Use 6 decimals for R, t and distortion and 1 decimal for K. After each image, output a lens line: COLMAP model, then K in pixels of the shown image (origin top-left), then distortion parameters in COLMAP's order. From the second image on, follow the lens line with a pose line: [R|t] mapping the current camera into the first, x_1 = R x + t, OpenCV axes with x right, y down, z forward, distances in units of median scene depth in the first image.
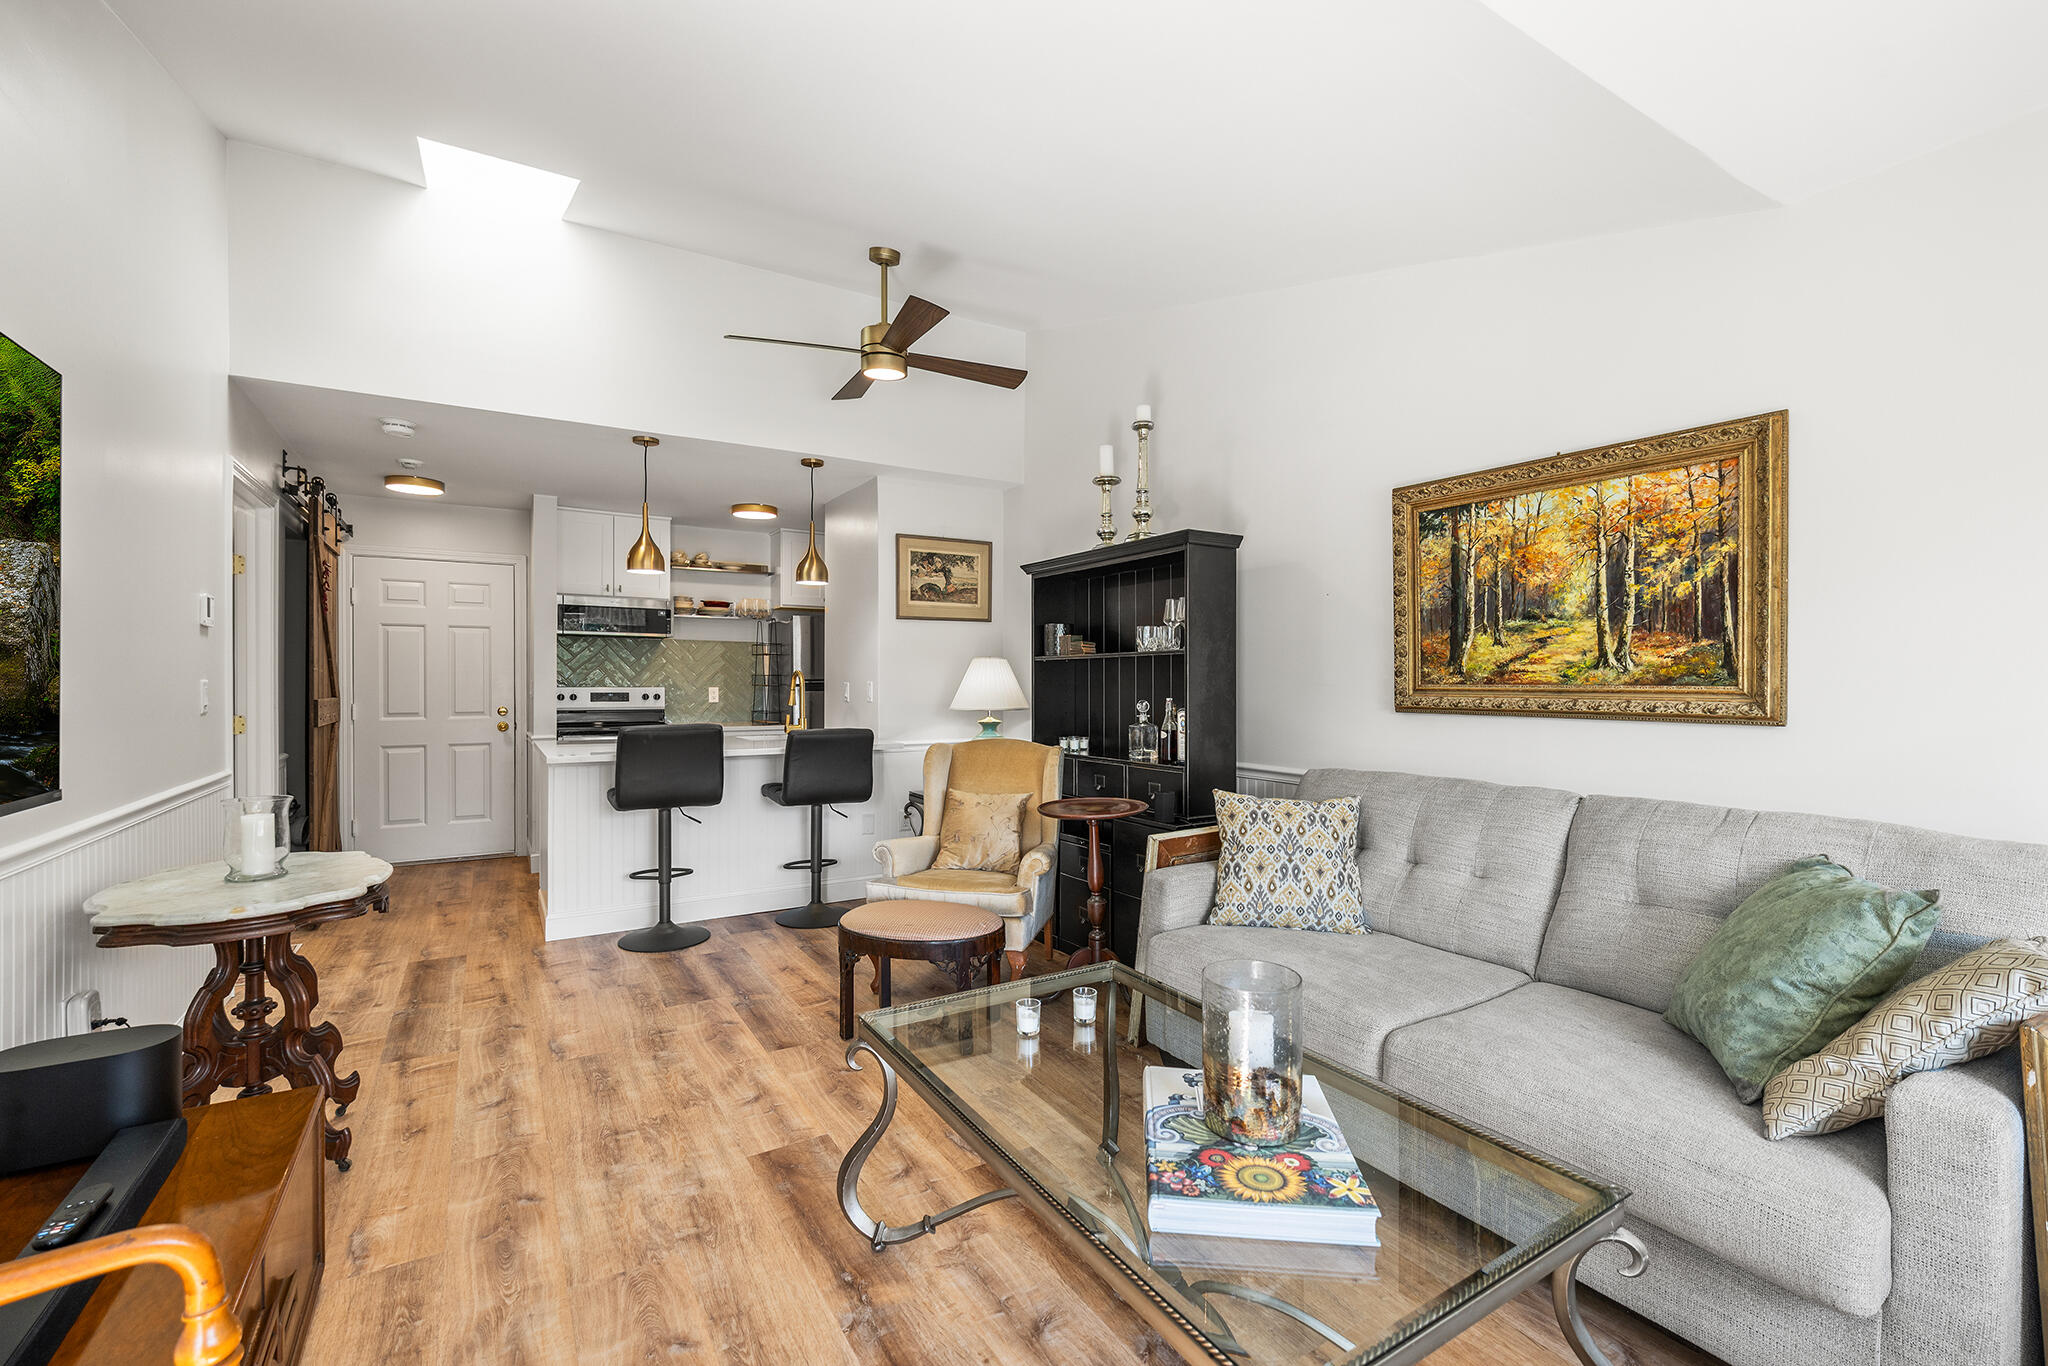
lens RADIAL K [[870.6, 0, 1025.5], [0, 870.6, 675.1], [0, 0, 1]] dist [-0.001339, -0.000039]
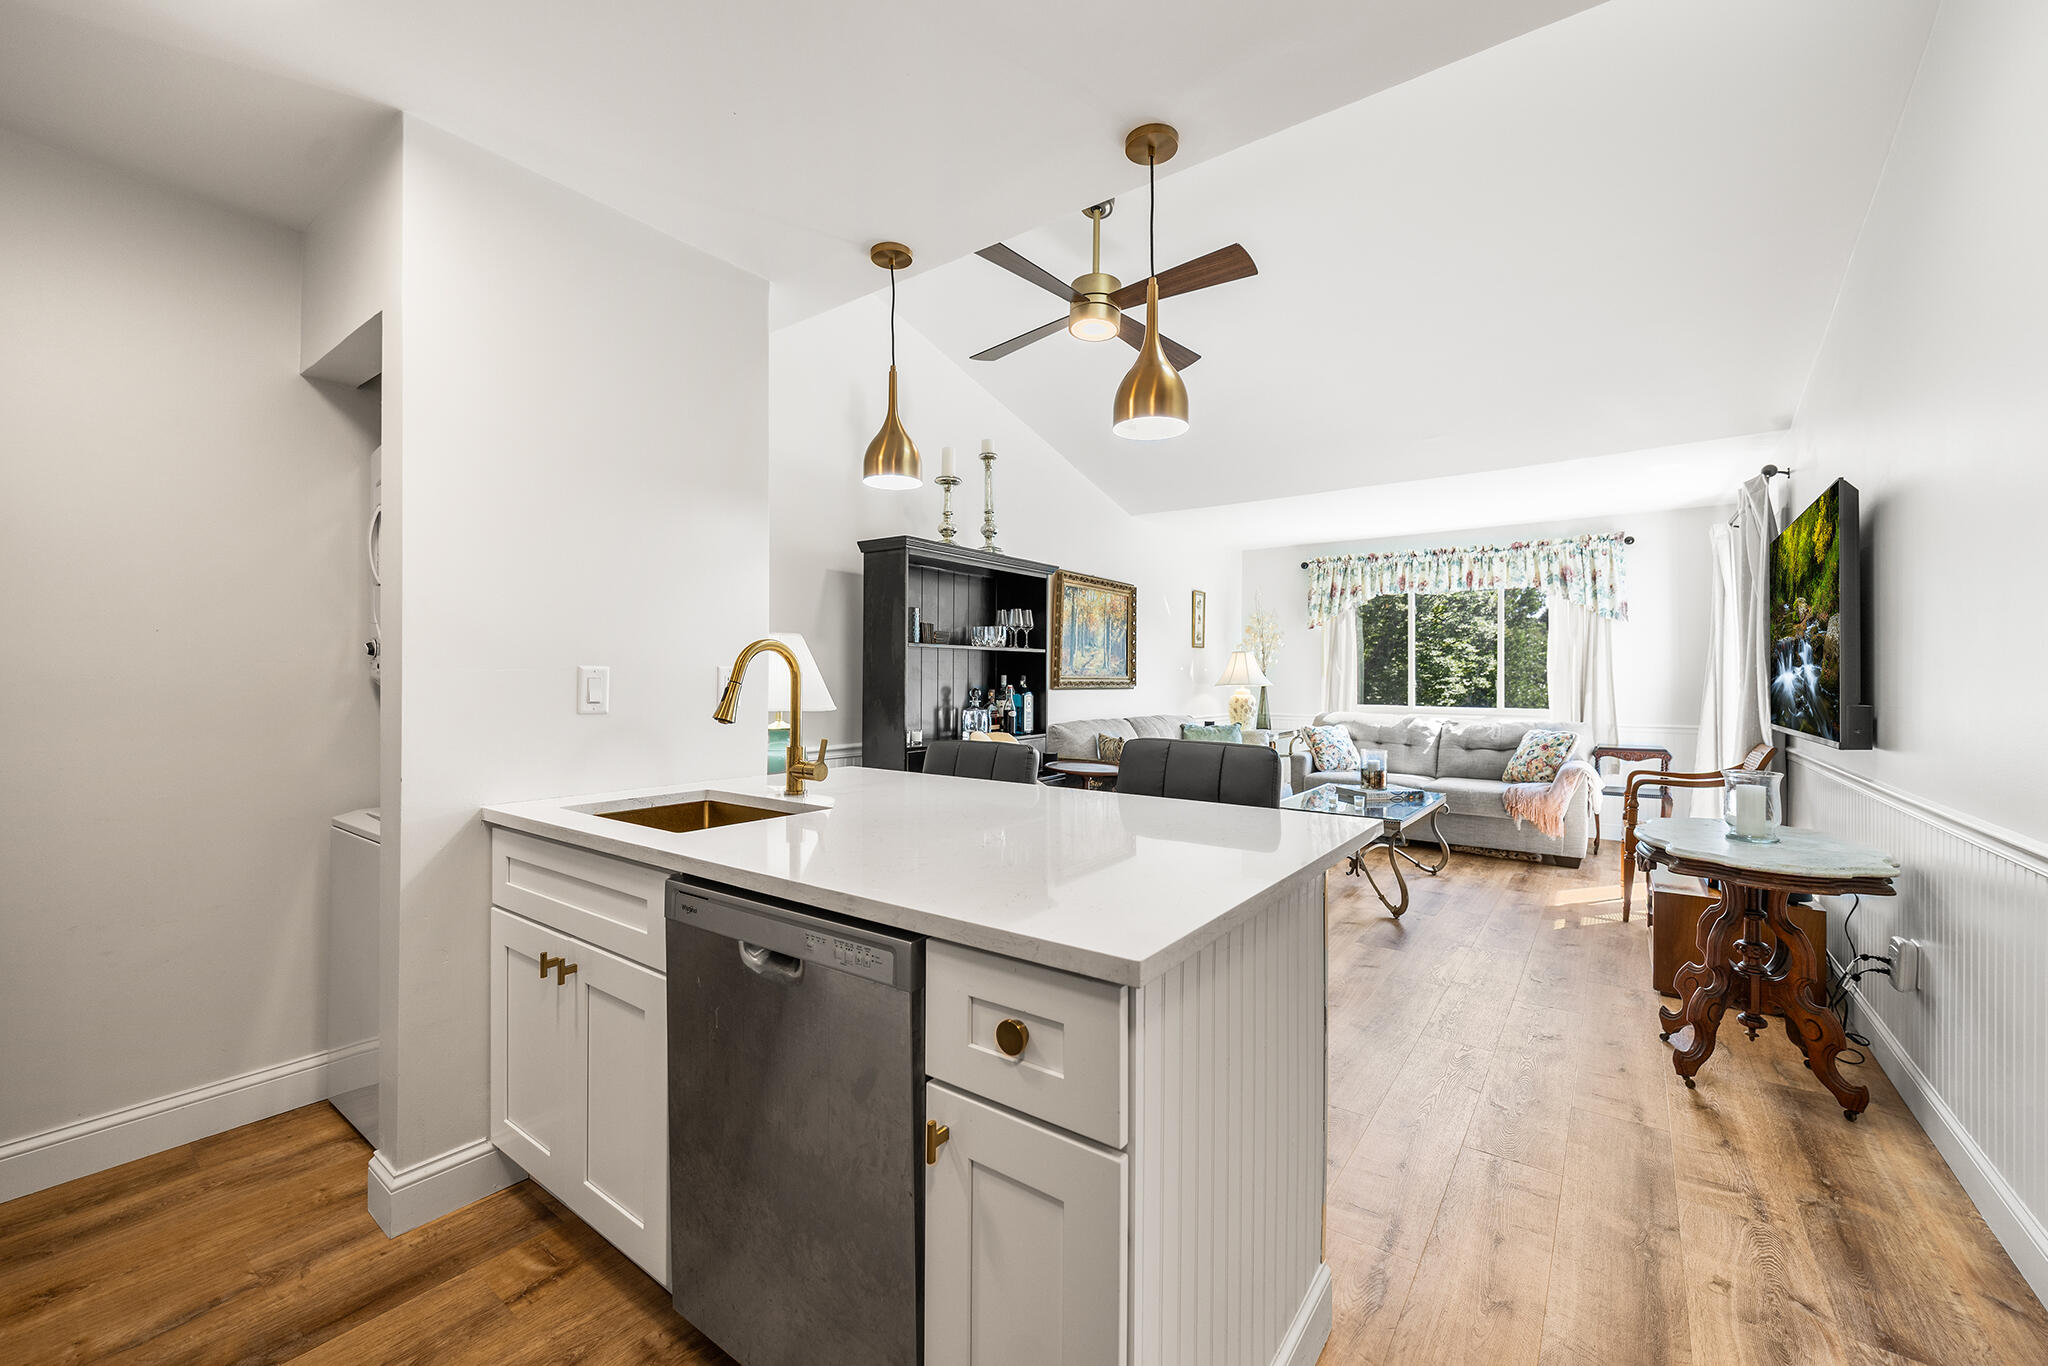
lens RADIAL K [[802.9, 0, 1017.0], [0, 802.9, 687.7], [0, 0, 1]] dist [0.000004, 0.000063]
pose [[-0.365417, 0.004917, 0.930831, -0.521767], [0.000462, 0.999987, -0.005101, 0.022116], [-0.930844, -0.001434, -0.365415, 0.788431]]
